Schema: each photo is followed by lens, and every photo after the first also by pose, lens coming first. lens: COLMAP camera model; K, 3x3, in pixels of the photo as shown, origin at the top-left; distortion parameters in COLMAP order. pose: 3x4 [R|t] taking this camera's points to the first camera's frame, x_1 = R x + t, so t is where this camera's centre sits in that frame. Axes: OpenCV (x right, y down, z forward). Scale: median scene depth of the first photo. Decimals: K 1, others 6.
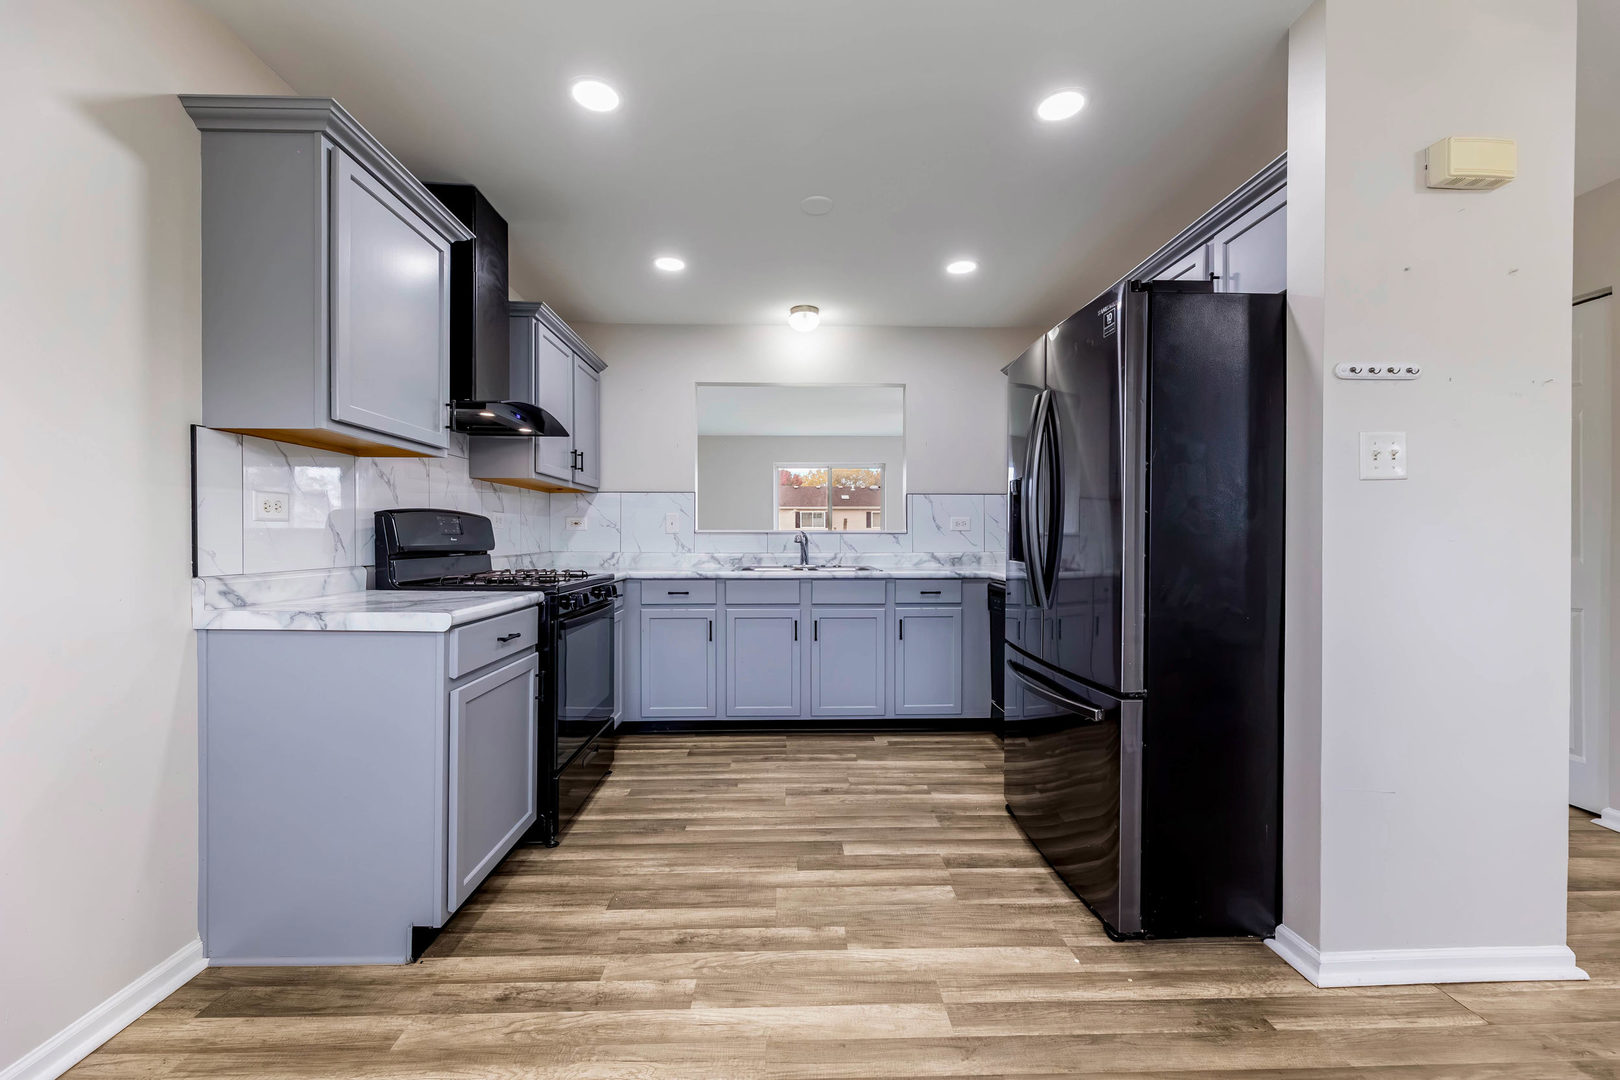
lens RADIAL K [[658.7, 0, 807.9], [0, 658.7, 538.6], [0, 0, 1]] dist [0.000783, -0.000341]
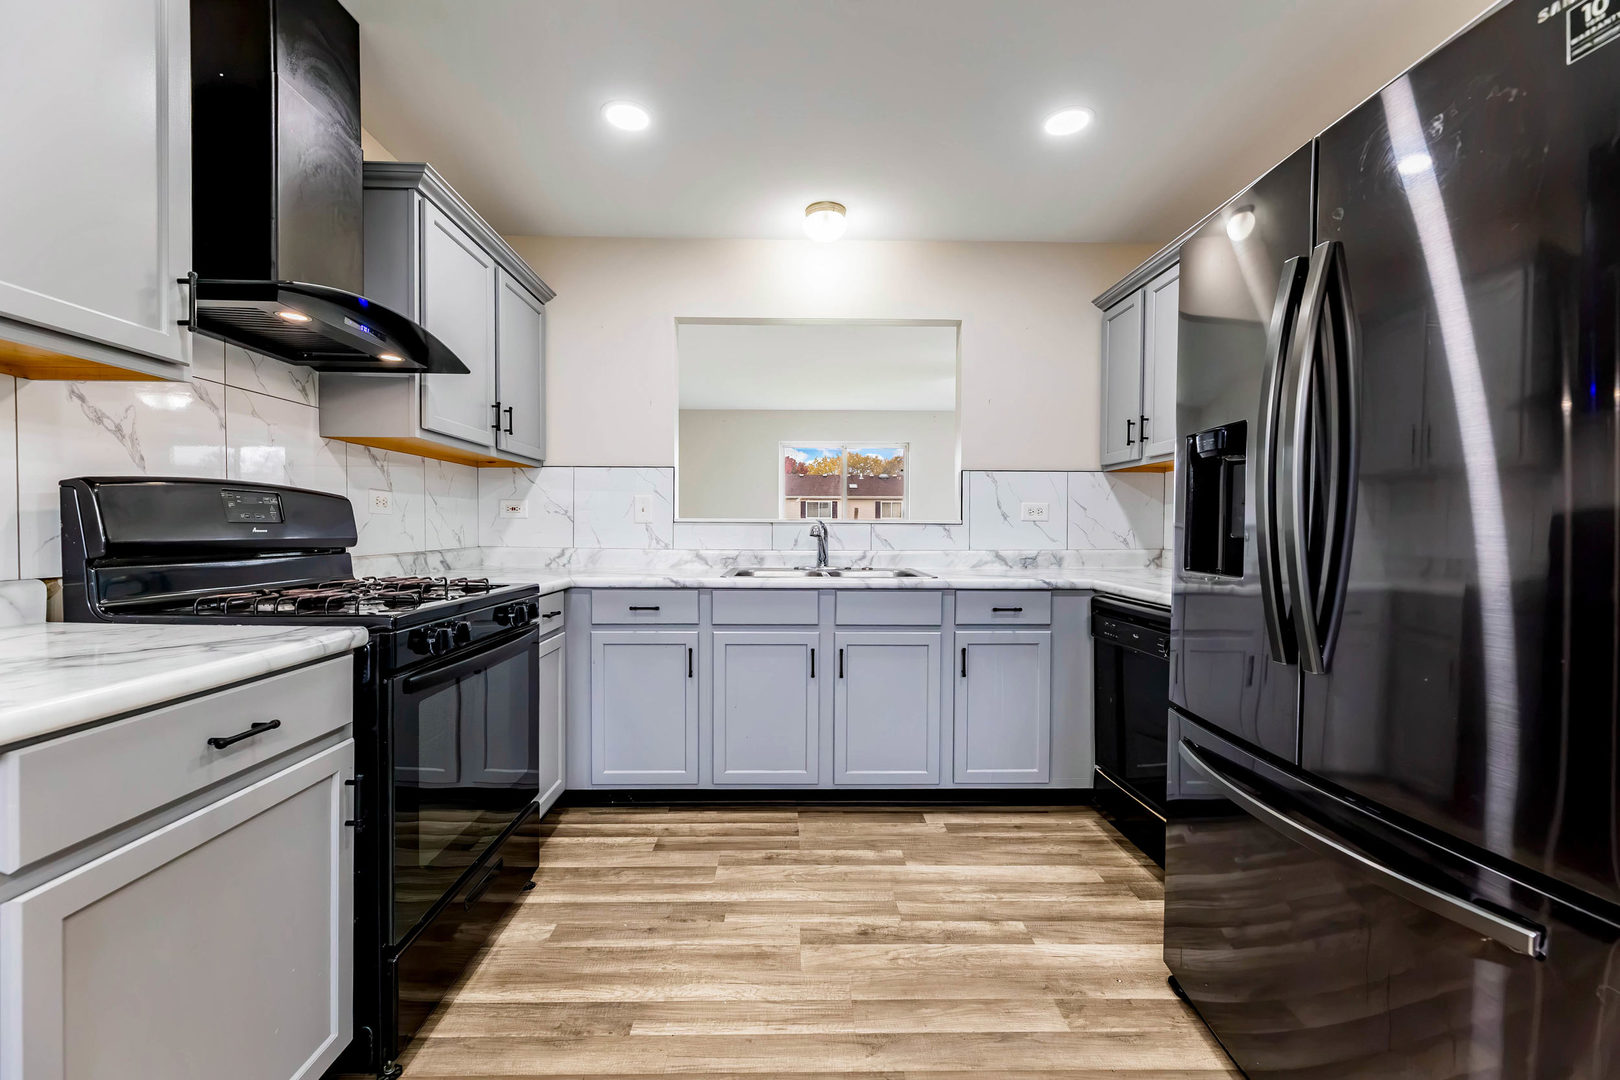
lens RADIAL K [[658.7, 0, 806.0], [0, 658.7, 540.2], [0, 0, 1]] dist [0.000783, -0.000341]
pose [[0.999958, 0.004475, -0.007995, -0.022066], [-0.004344, 0.999856, 0.016407, -0.001858], [0.008067, -0.016371, 0.999833, 0.331828]]
